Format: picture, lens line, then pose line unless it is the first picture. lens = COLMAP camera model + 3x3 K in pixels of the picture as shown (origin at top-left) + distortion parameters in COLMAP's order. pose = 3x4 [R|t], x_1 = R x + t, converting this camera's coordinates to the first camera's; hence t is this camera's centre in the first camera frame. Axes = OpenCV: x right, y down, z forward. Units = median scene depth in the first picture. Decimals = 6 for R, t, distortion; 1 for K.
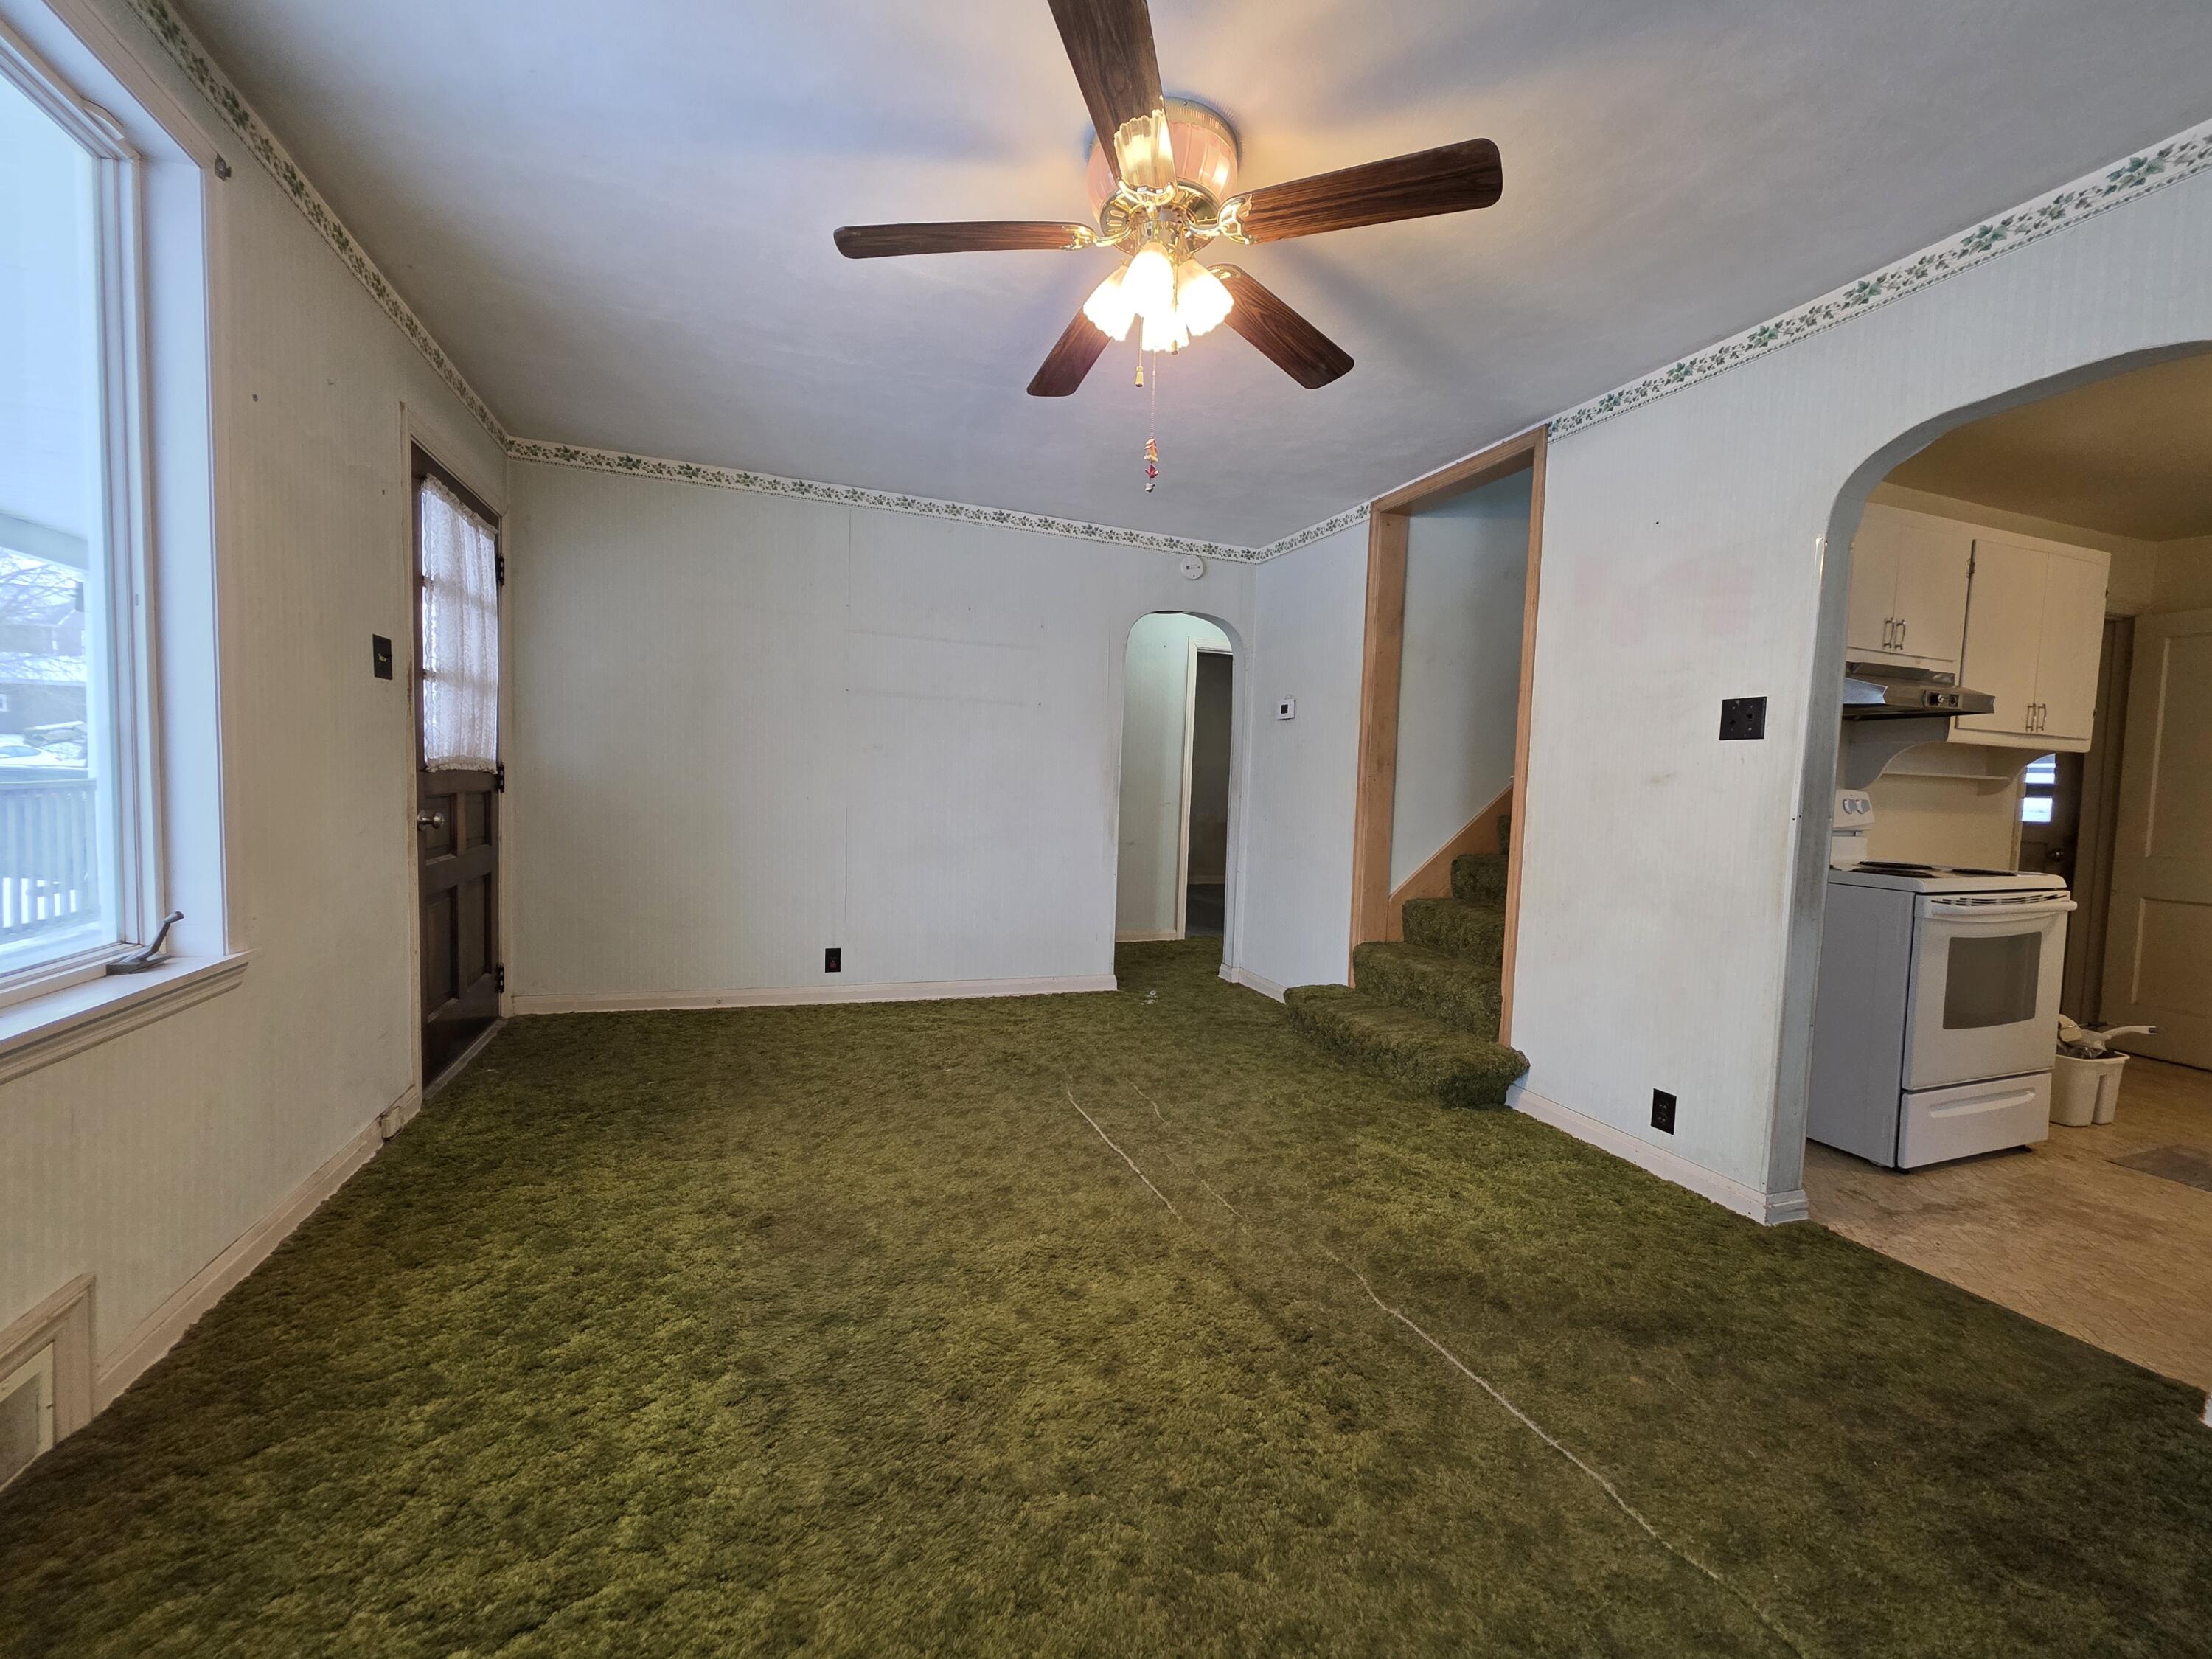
lens RADIAL K [[884.6, 0, 1096.0], [0, 884.6, 828.4], [0, 0, 1]] dist [0.001871, 0.000073]
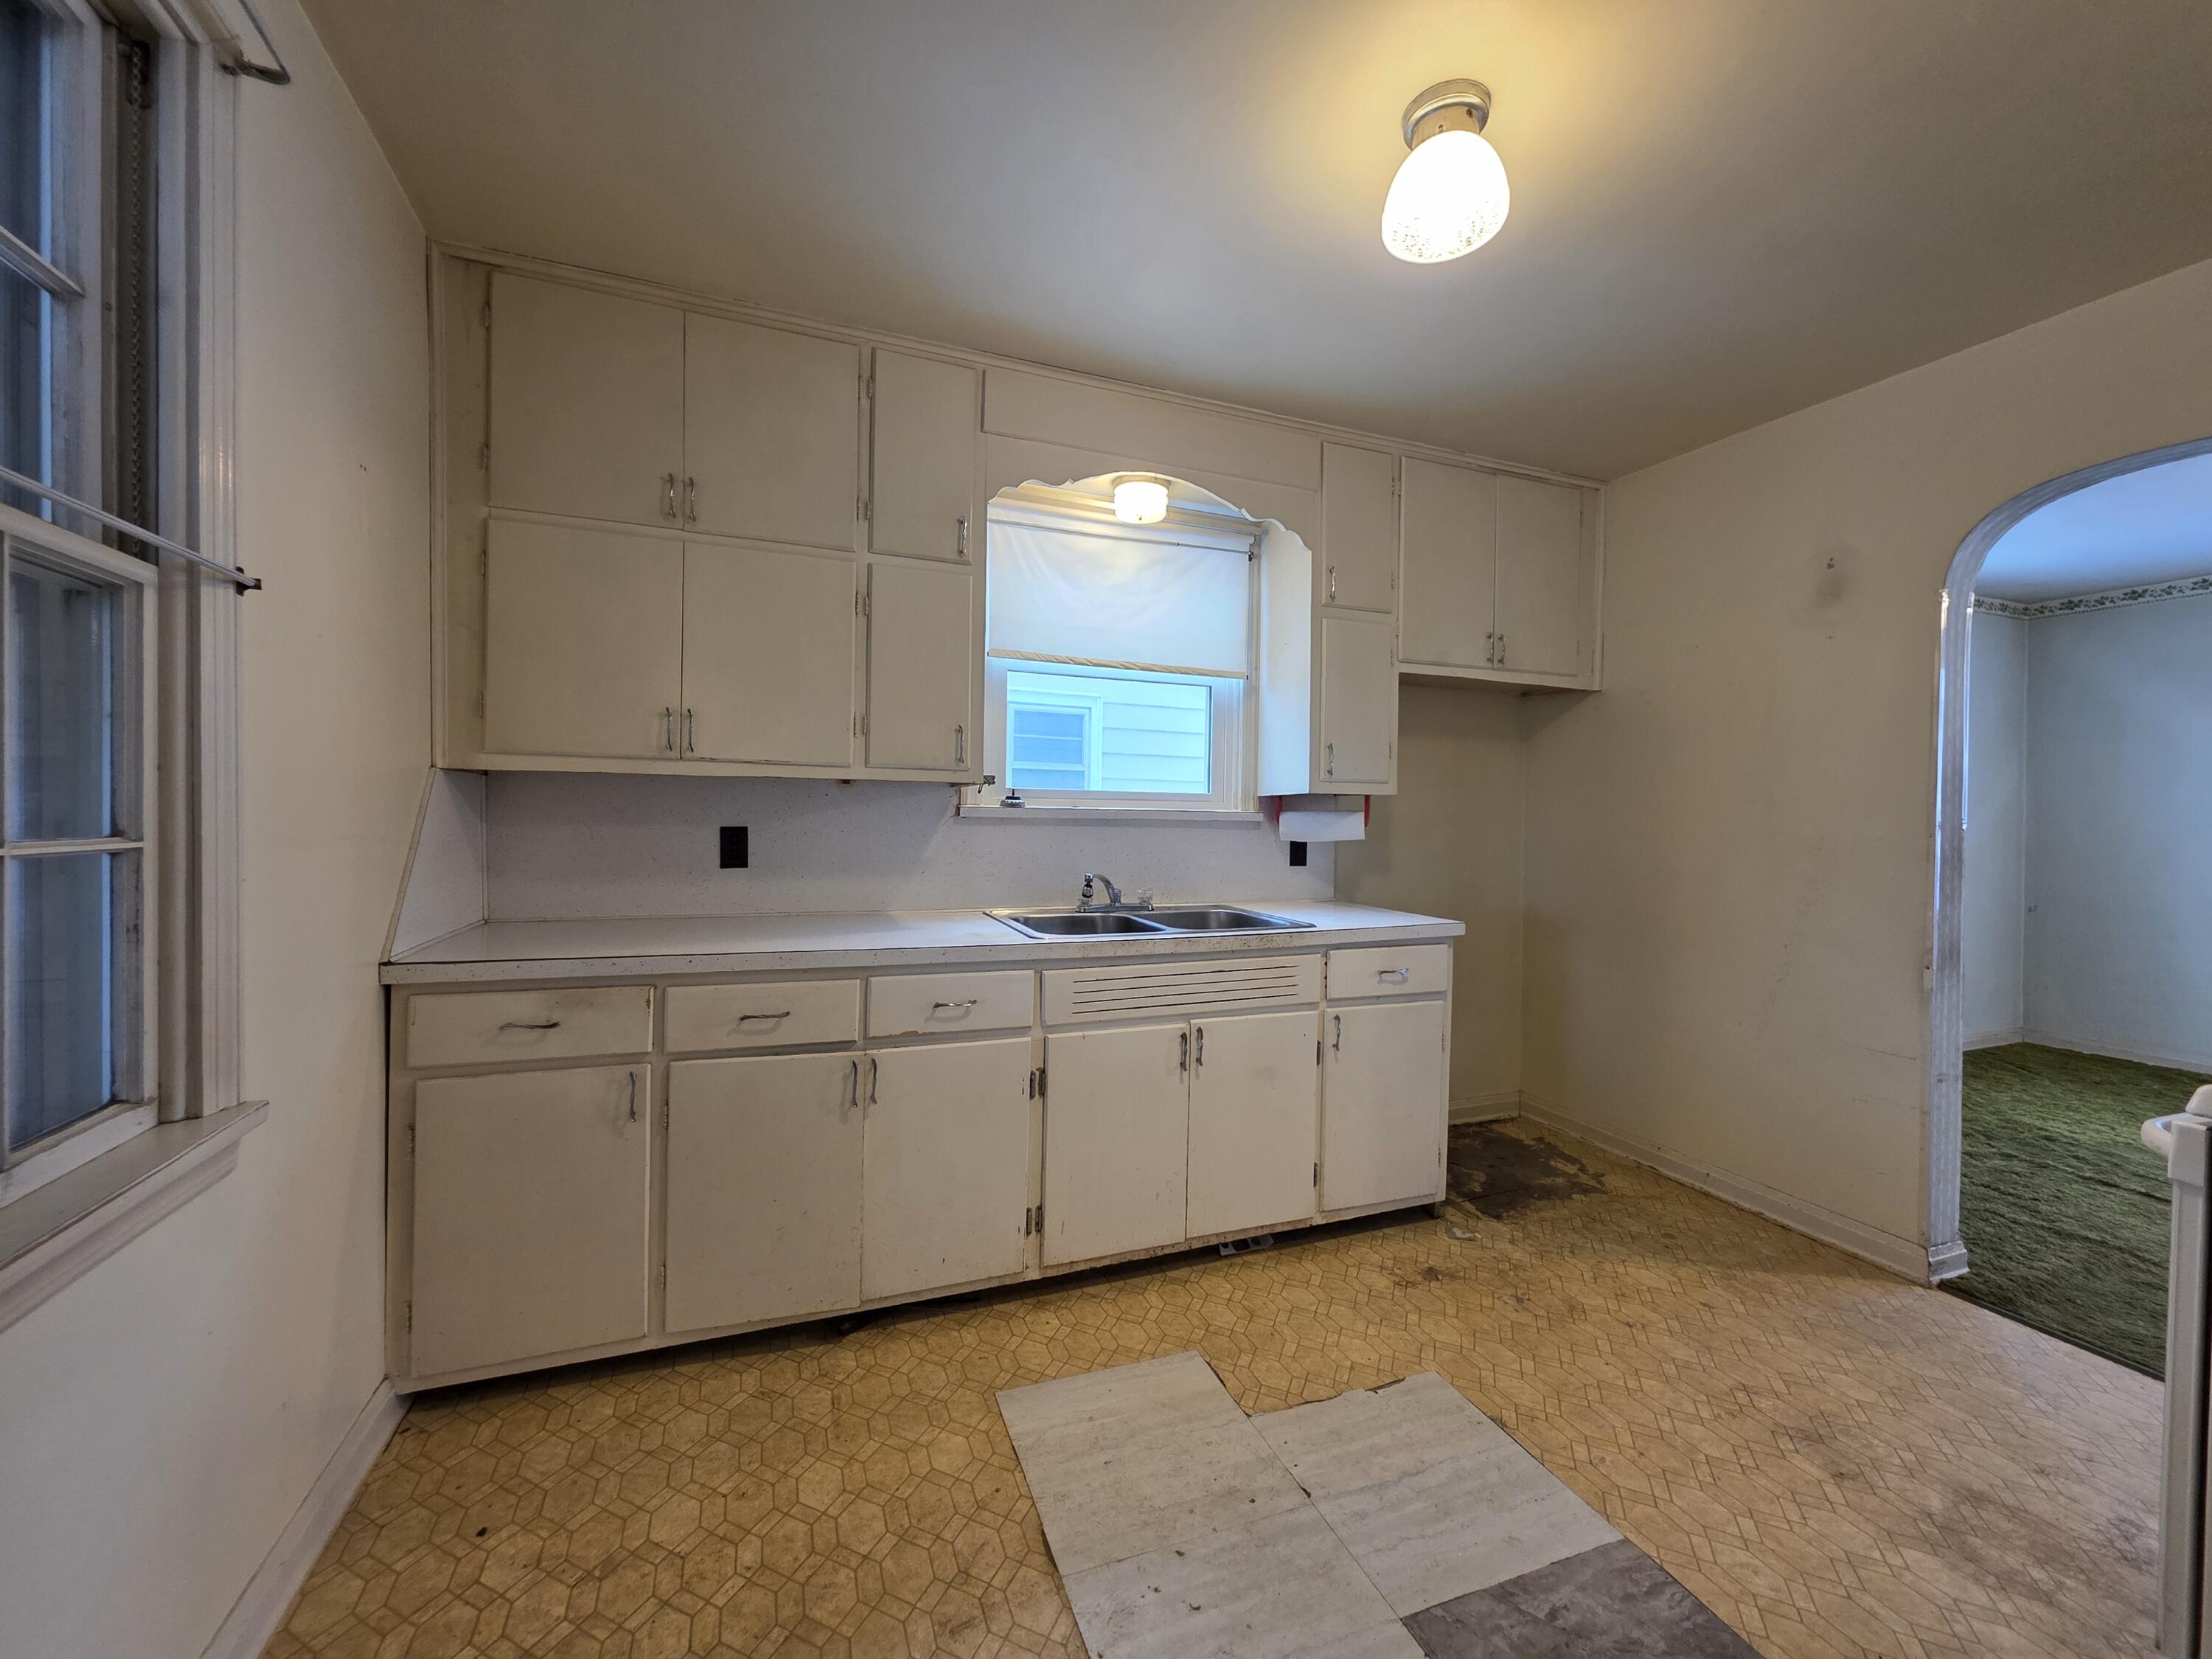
lens RADIAL K [[884.6, 0, 1096.0], [0, 884.6, 828.4], [0, 0, 1]] dist [0.001871, 0.000073]
pose [[-0.998519, -0.051087, -0.018710, 1.297633], [-0.052216, 0.996460, 0.065889, -0.035362], [0.015278, 0.066768, -0.997652, 1.129450]]
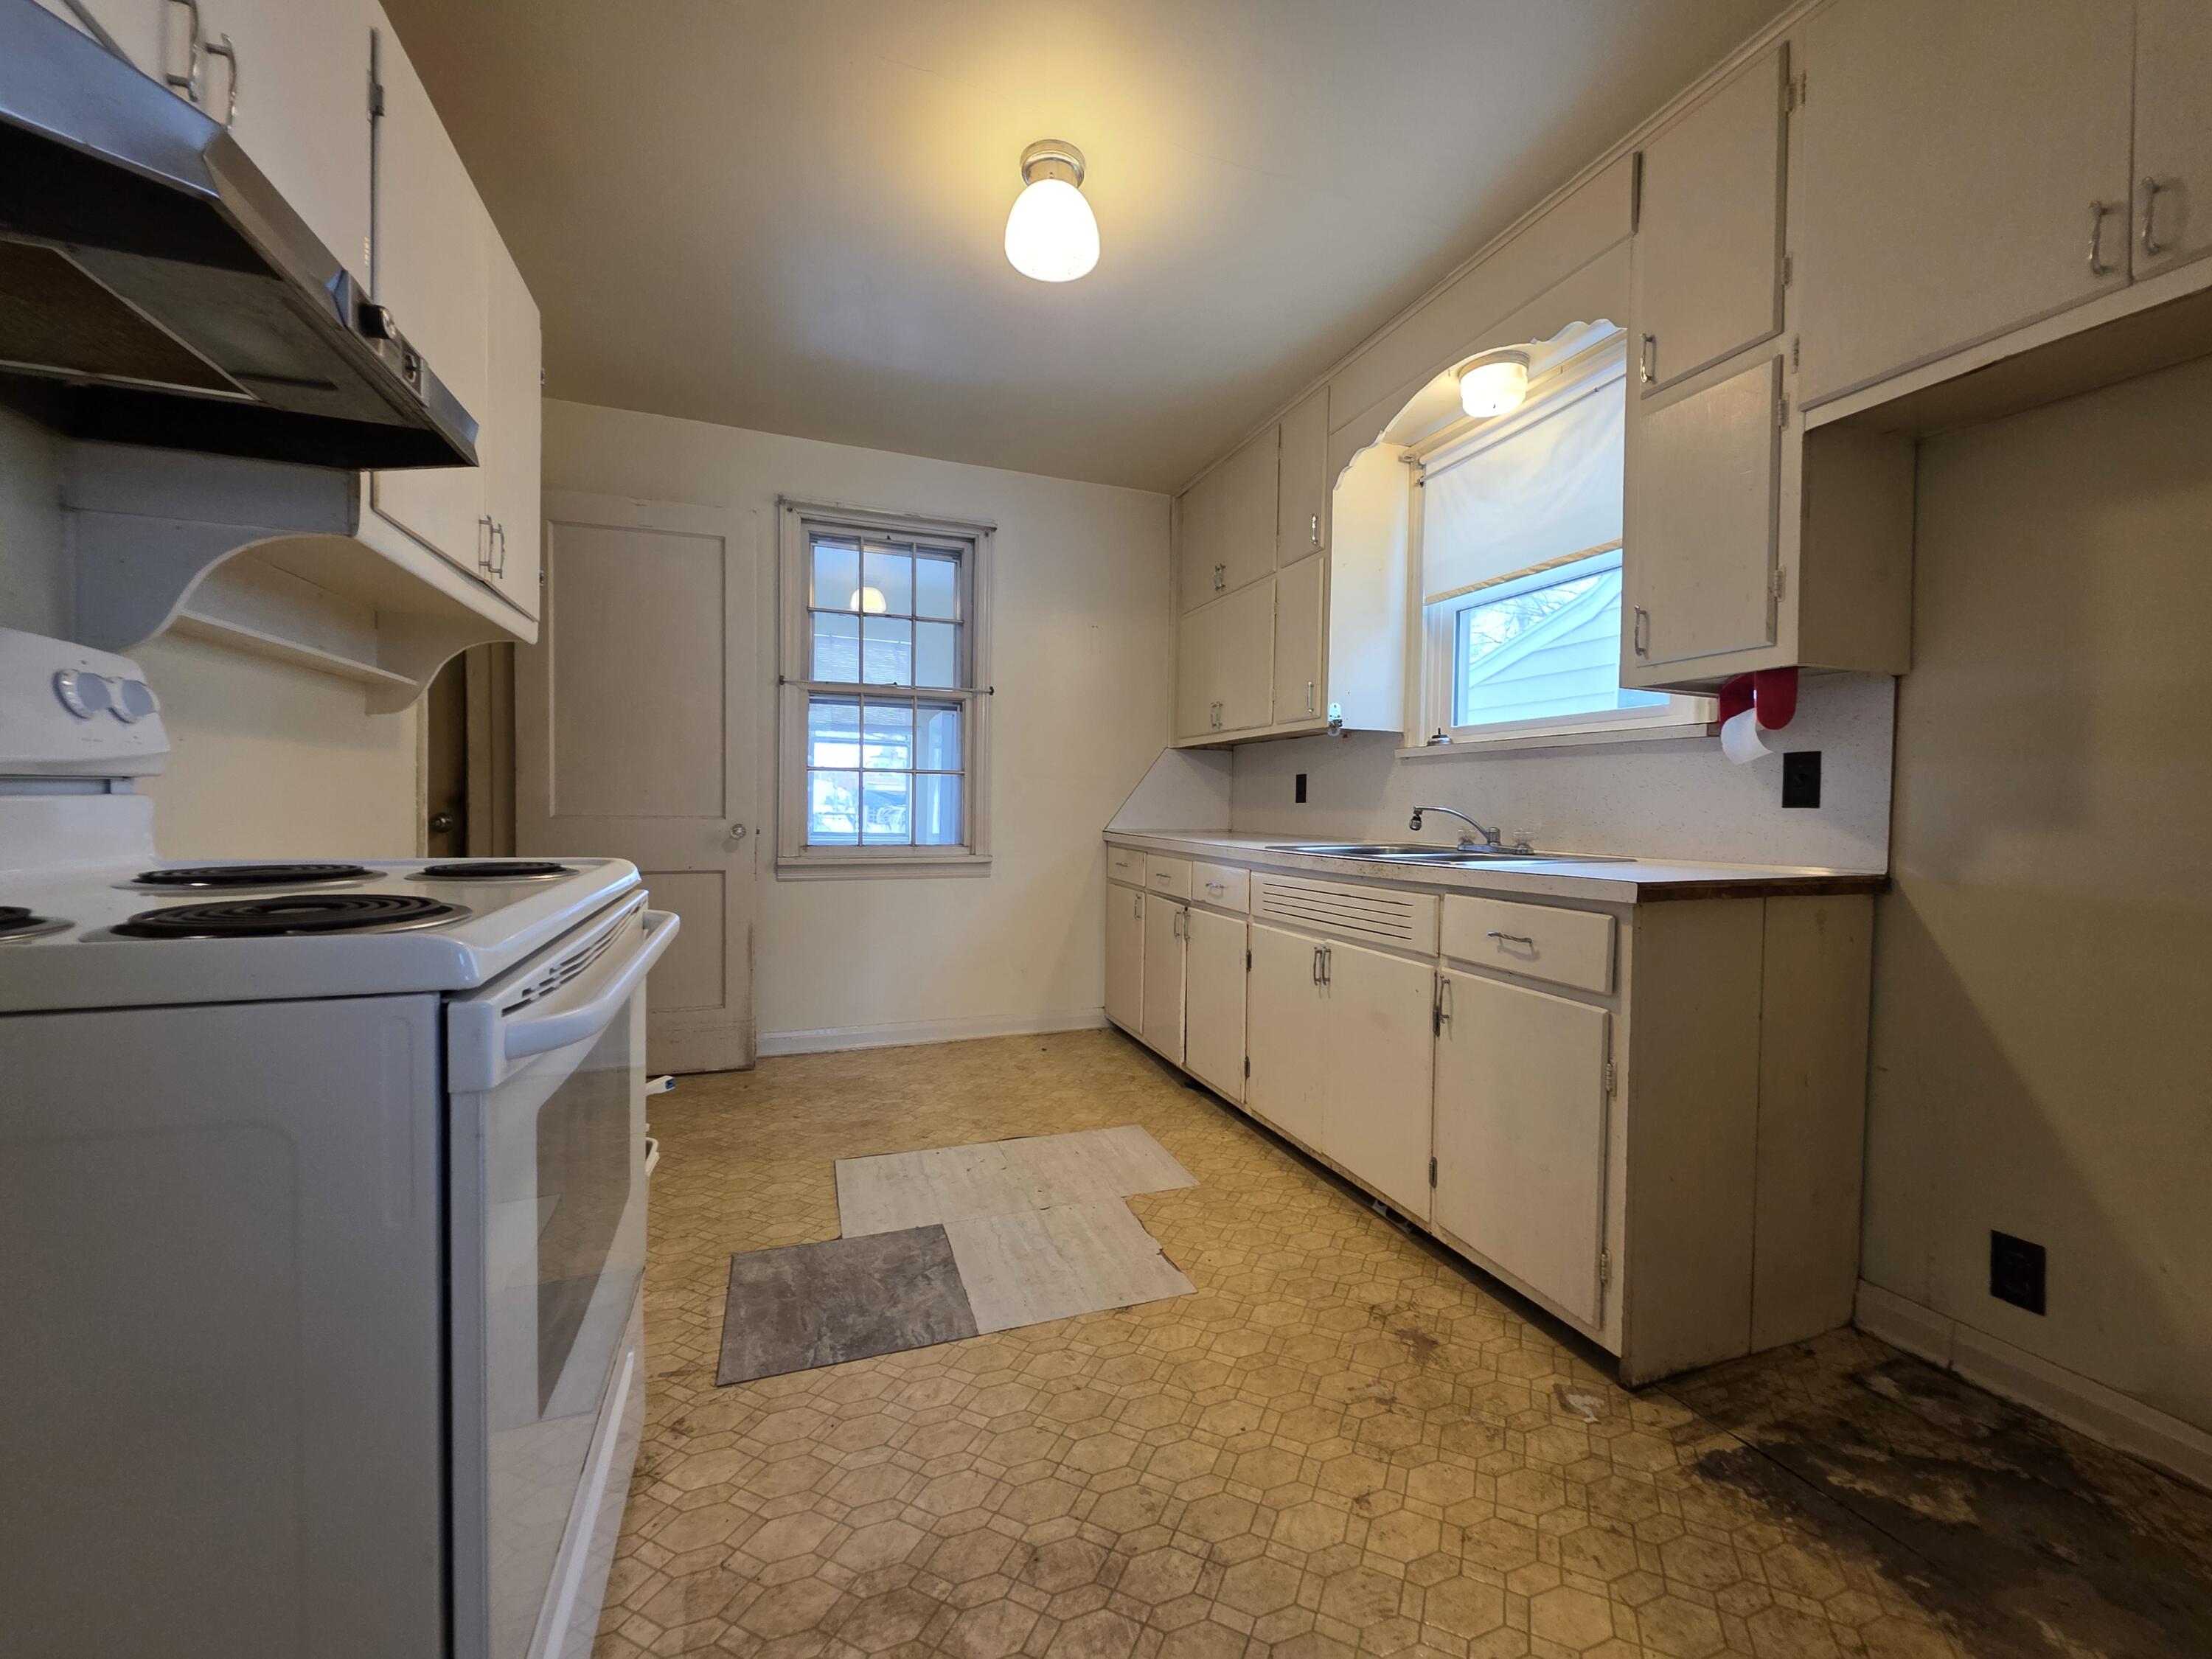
lens RADIAL K [[878.7, 0, 1101.4], [0, 878.7, 826.4], [0, 0, 1]] dist [0.003269, 0.000346]
pose [[0.004422, -0.060841, 0.998138, 0.540693], [0.037396, 0.997459, 0.060634, 0.015245], [-0.999291, 0.037058, 0.006686, 0.642399]]
